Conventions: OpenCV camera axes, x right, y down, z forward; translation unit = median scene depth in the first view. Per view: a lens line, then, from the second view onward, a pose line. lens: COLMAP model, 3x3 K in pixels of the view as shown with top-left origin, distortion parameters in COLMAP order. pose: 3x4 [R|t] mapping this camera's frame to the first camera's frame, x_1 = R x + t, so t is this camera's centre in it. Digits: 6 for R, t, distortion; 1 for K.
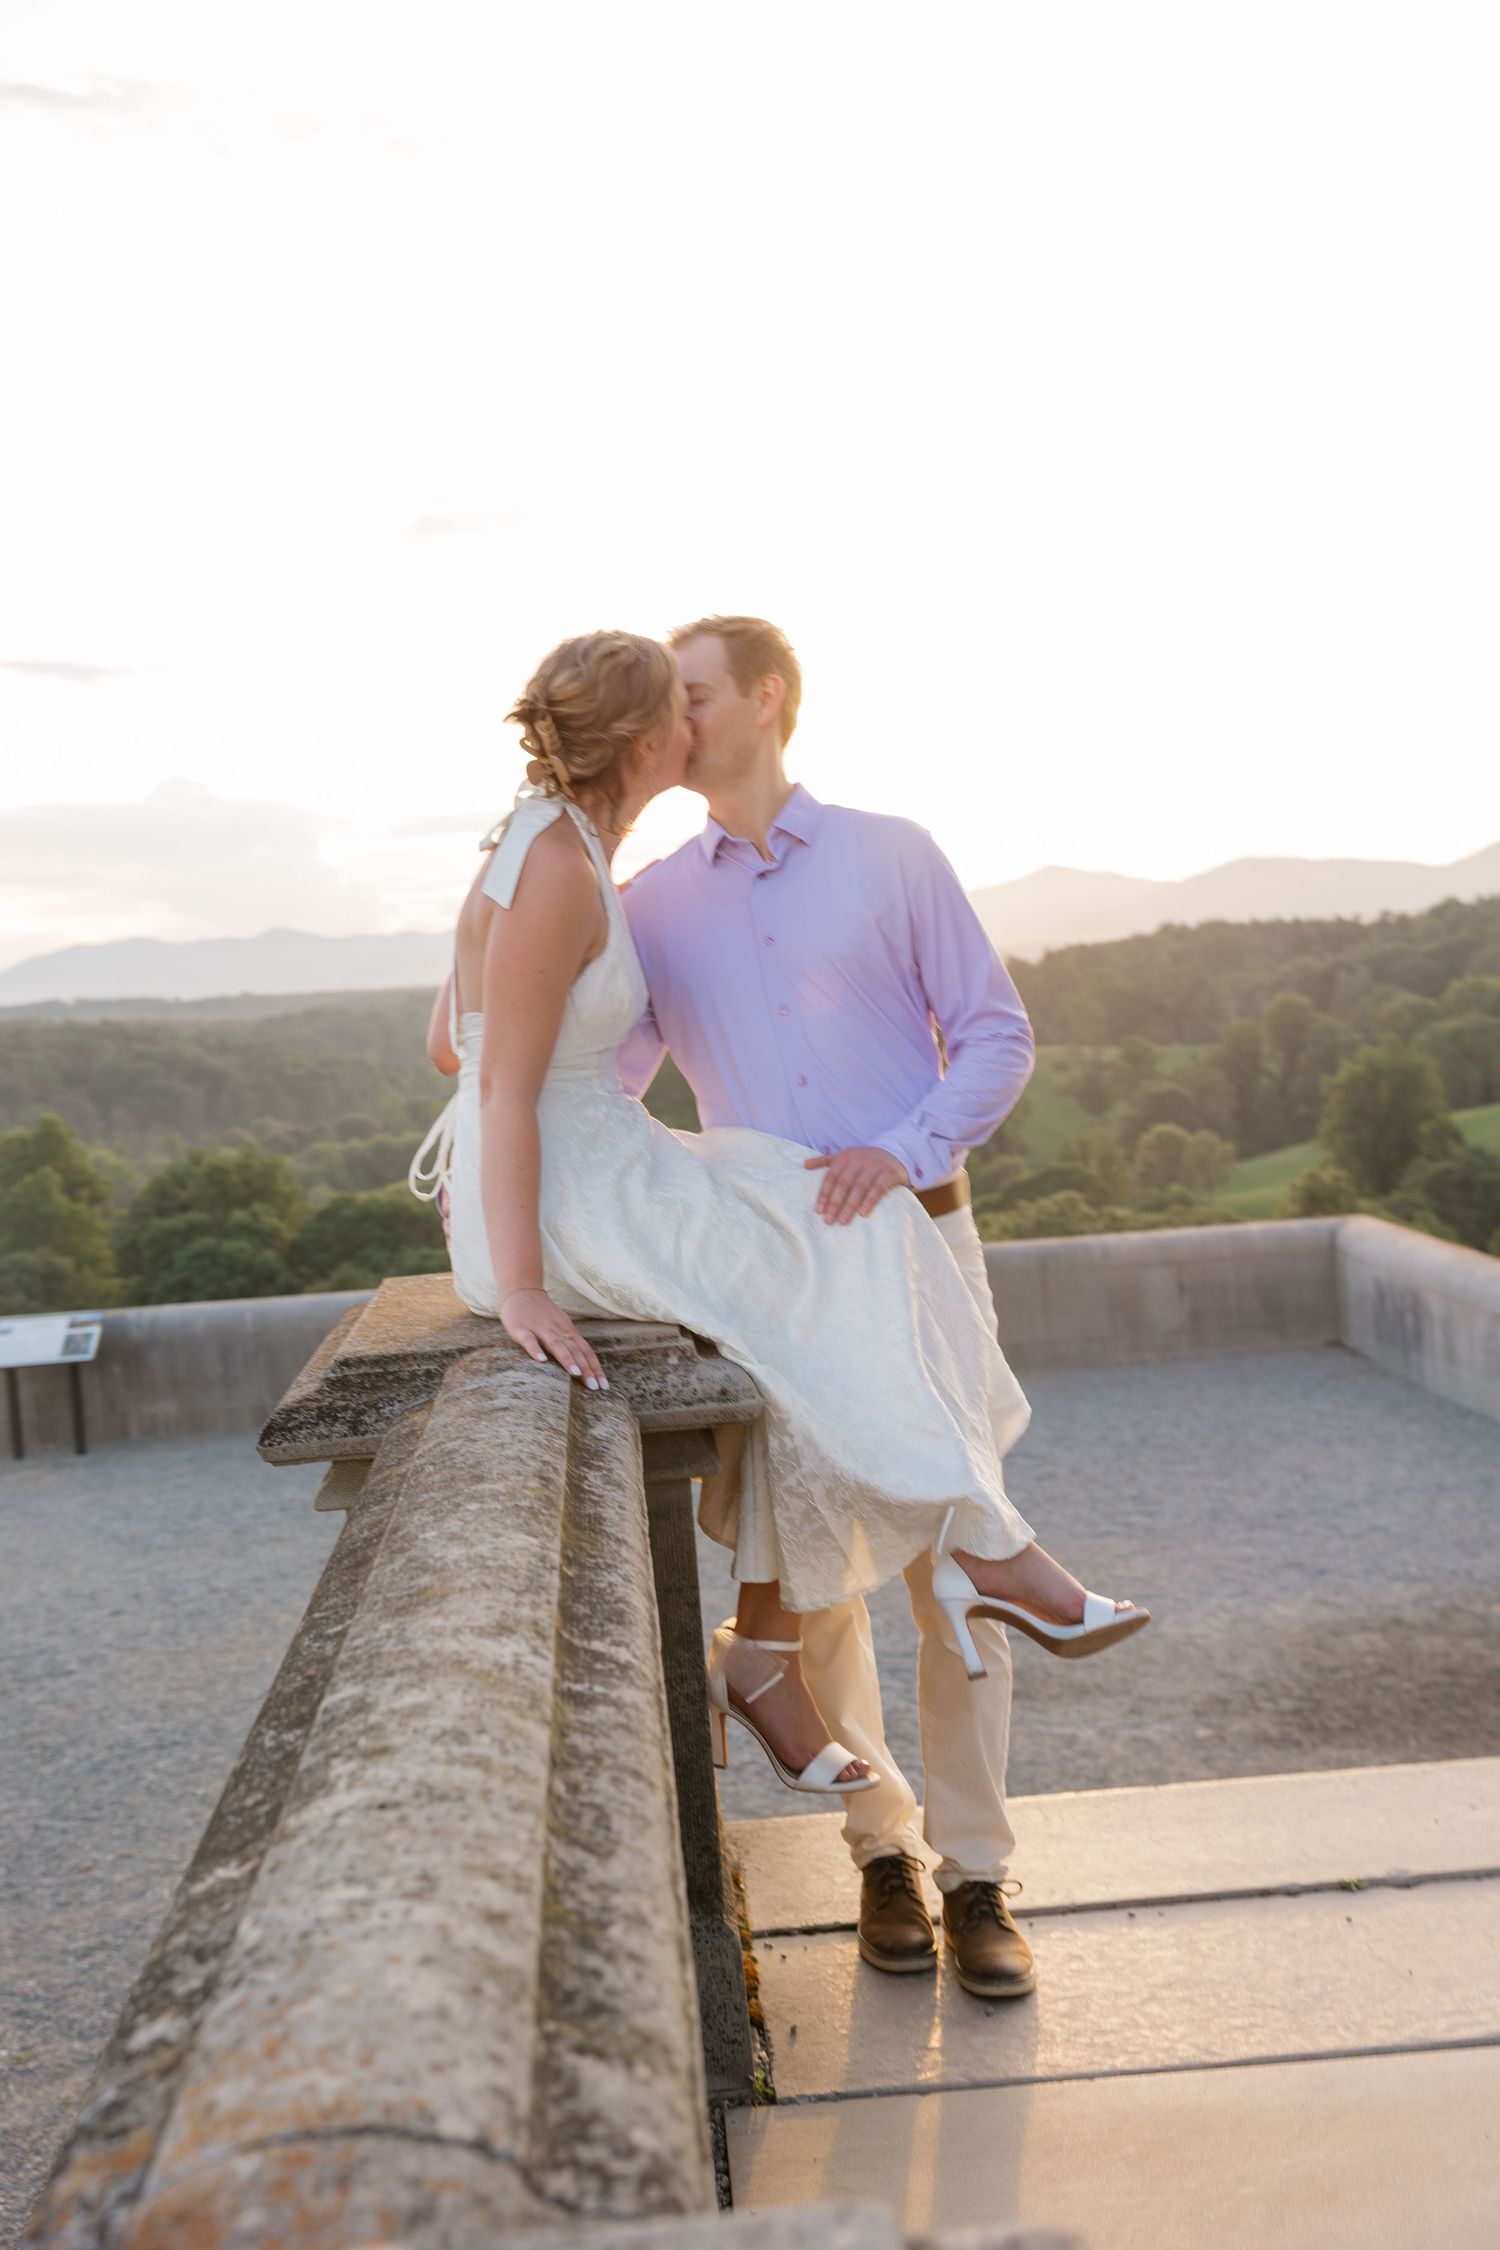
lens RADIAL K [[2458.4, 0, 750.0], [0, 2458.4, 1125.0], [0, 0, 1]] dist [0.002230, -0.006134]
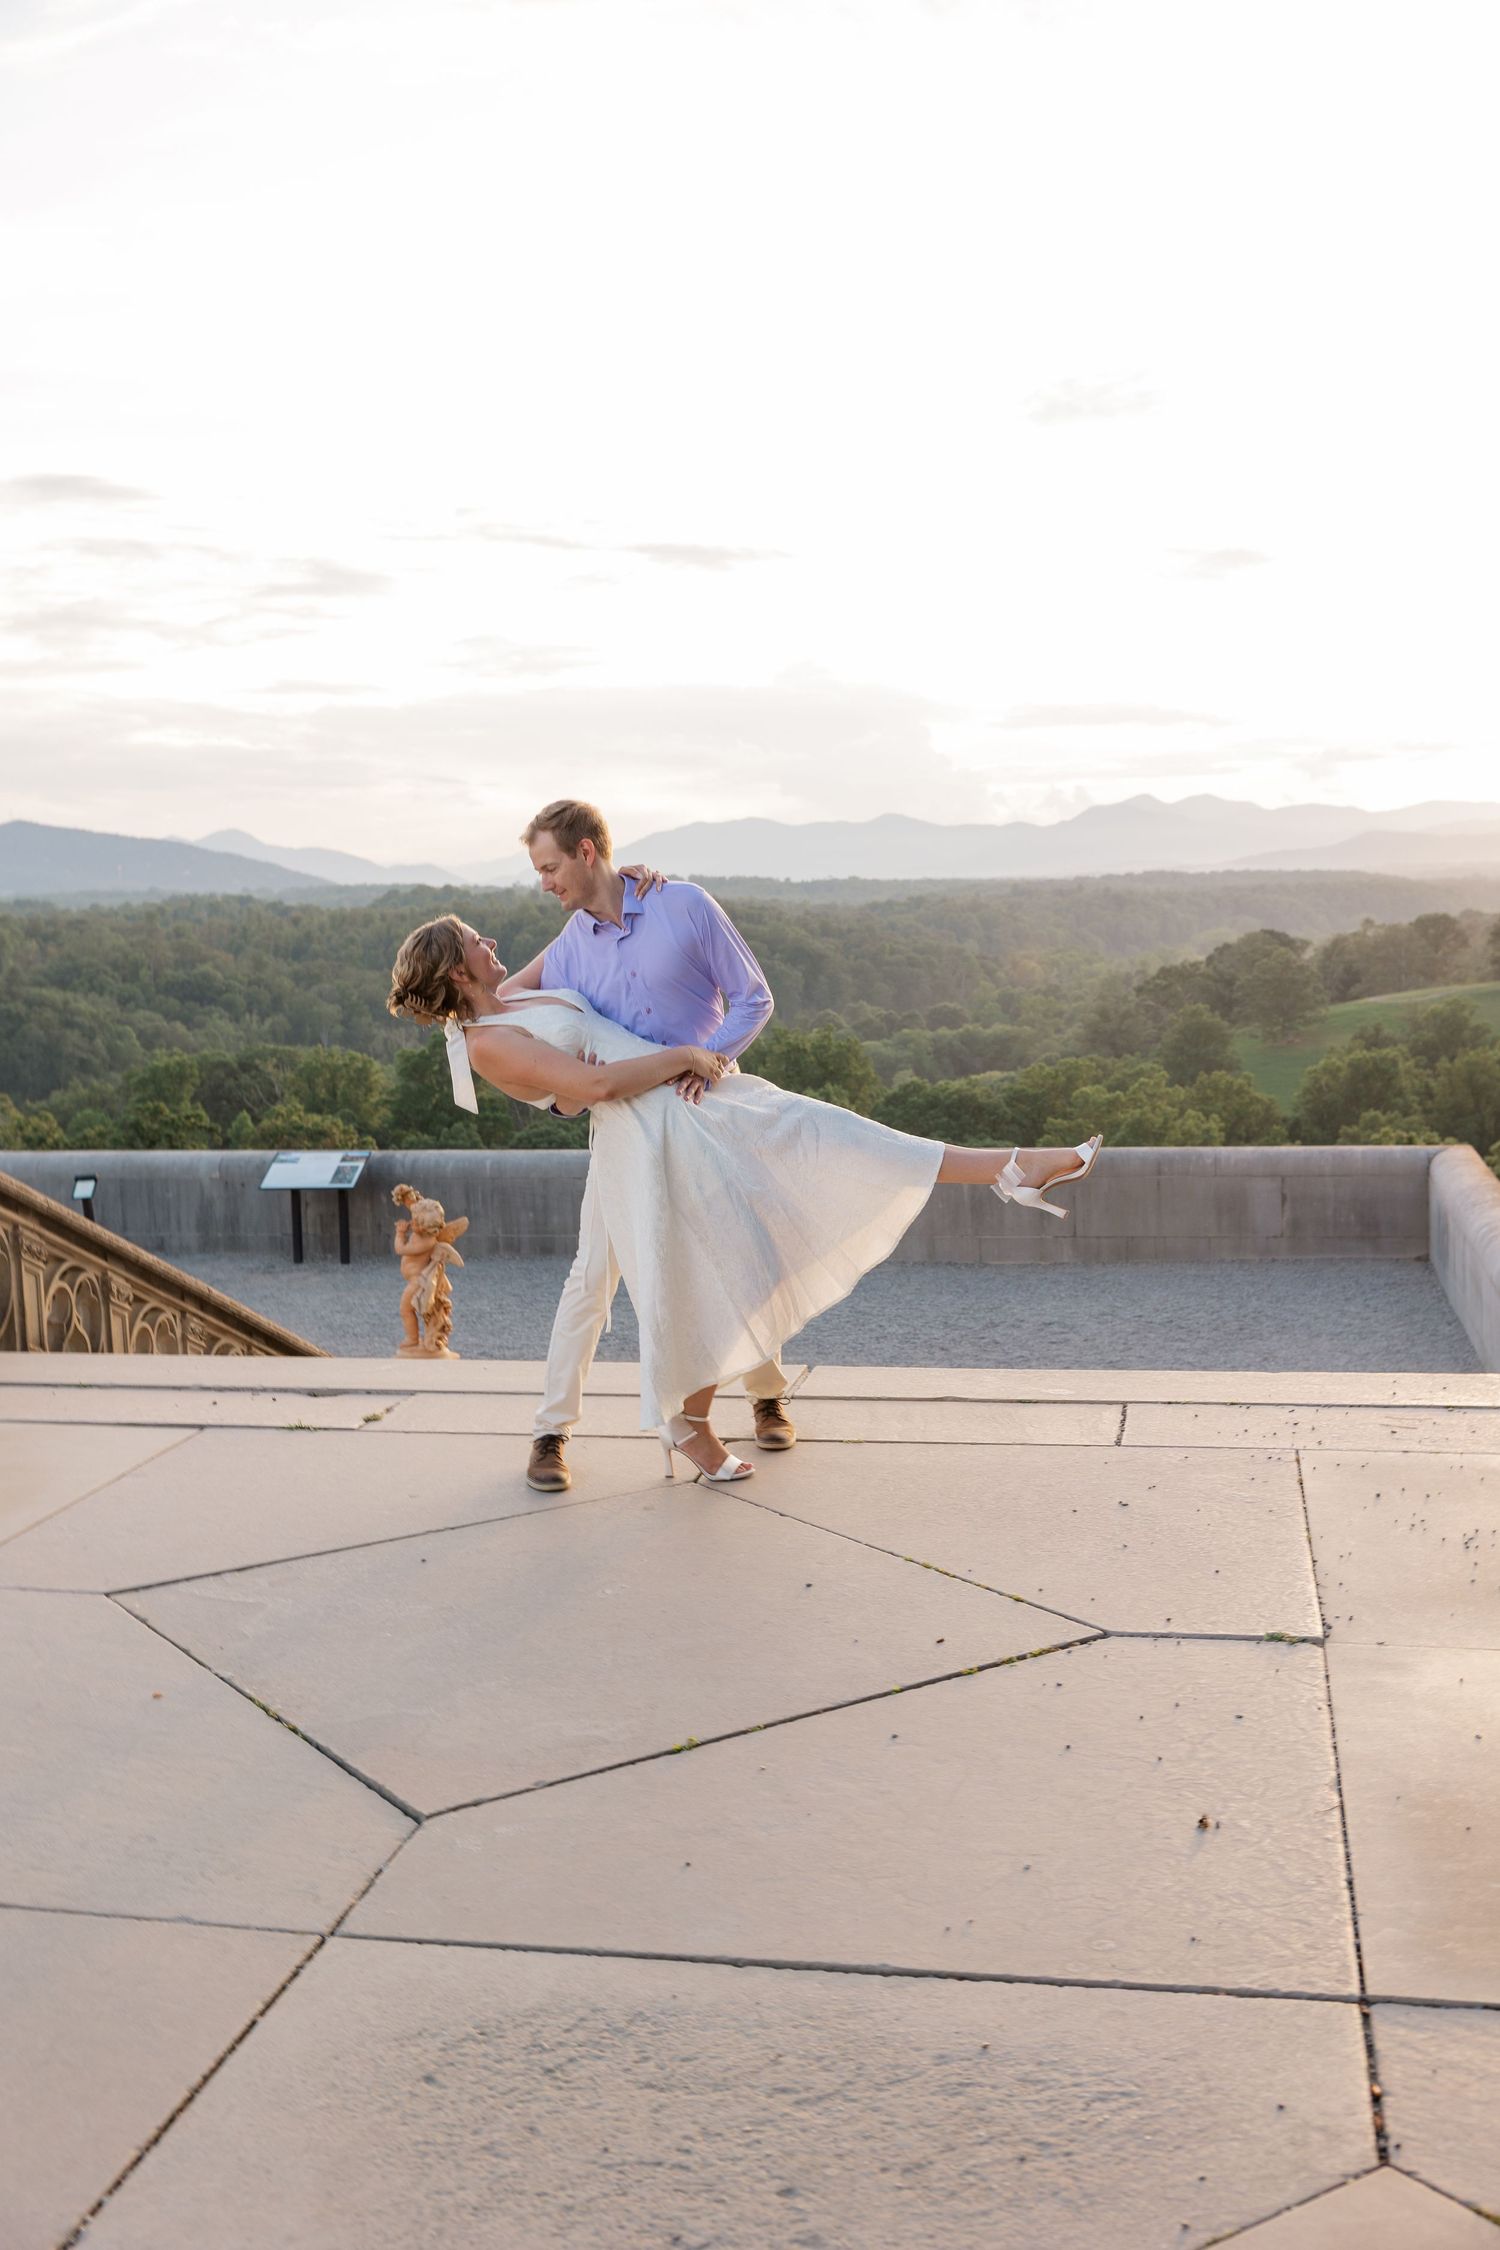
lens RADIAL K [[2458.4, 0, 750.0], [0, 2458.4, 1125.0], [0, 0, 1]] dist [0.002230, -0.006134]
pose [[0.969911, 0.068085, -0.233746, 0.201962], [-0.057997, 0.997075, 0.049771, -0.008329], [0.236451, -0.034717, 0.971023, -0.141750]]
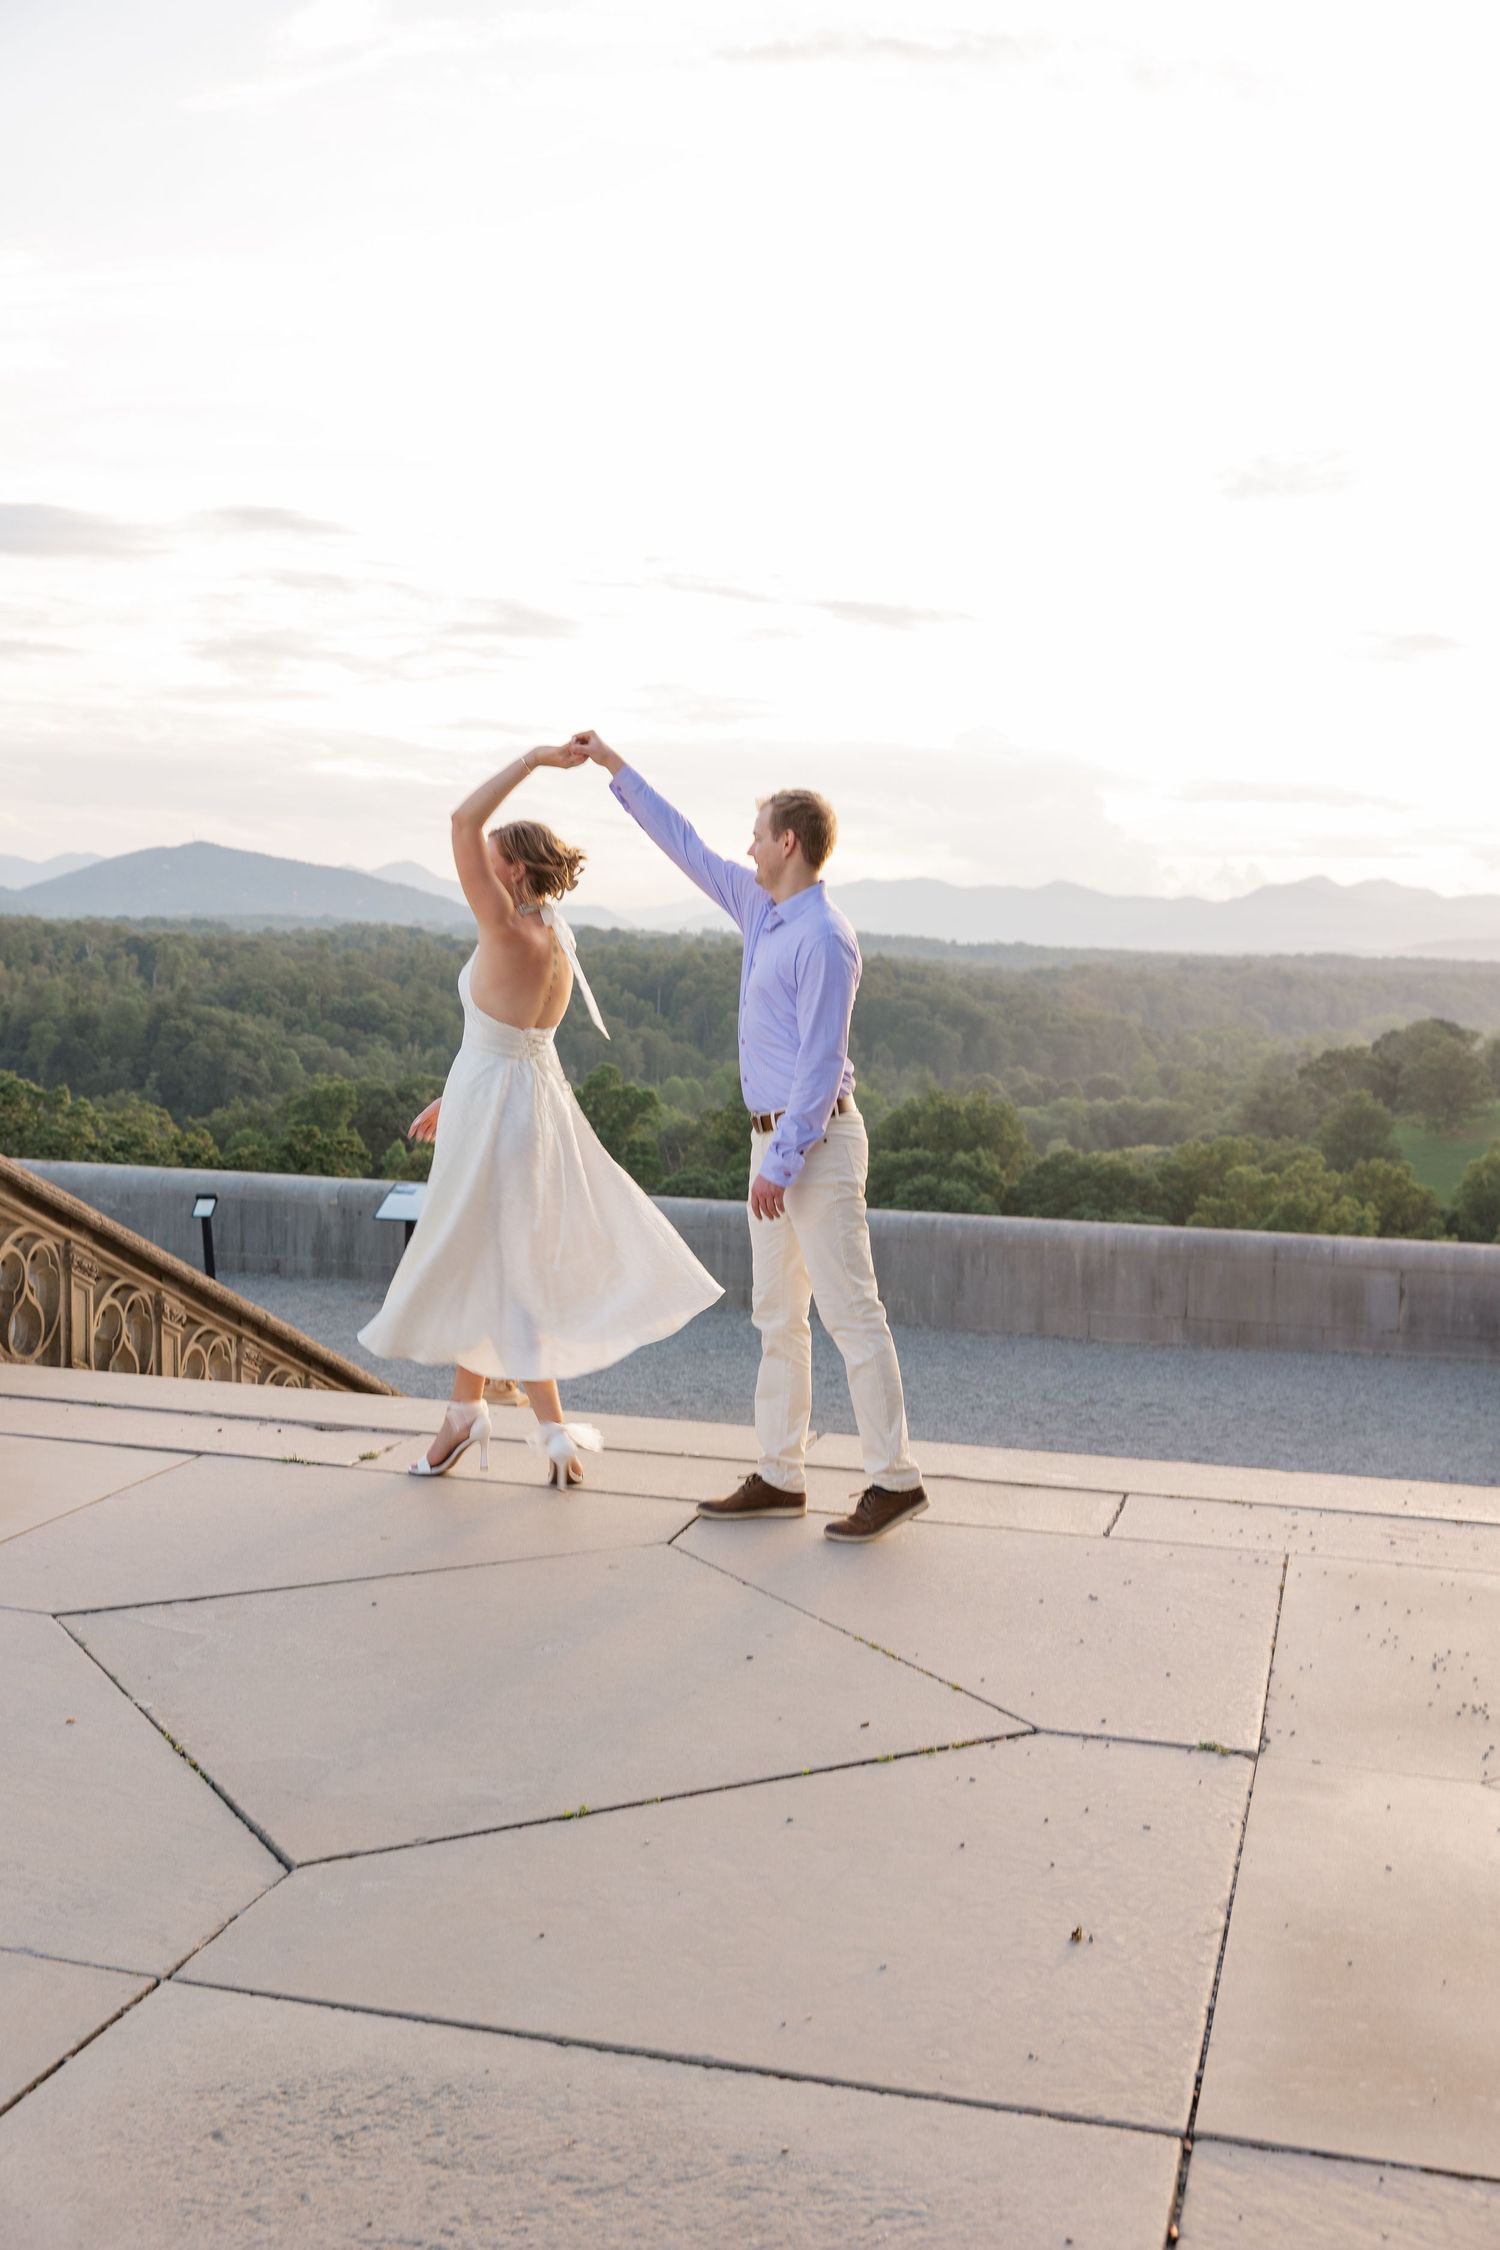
lens RADIAL K [[2458.4, 0, 750.0], [0, 2458.4, 1125.0], [0, 0, 1]] dist [0.002230, -0.006134]
pose [[0.947808, 0.120621, -0.295144, 0.217701], [-0.116030, 0.992694, 0.033089, -0.010569], [0.296979, 0.002884, 0.954880, -0.135154]]
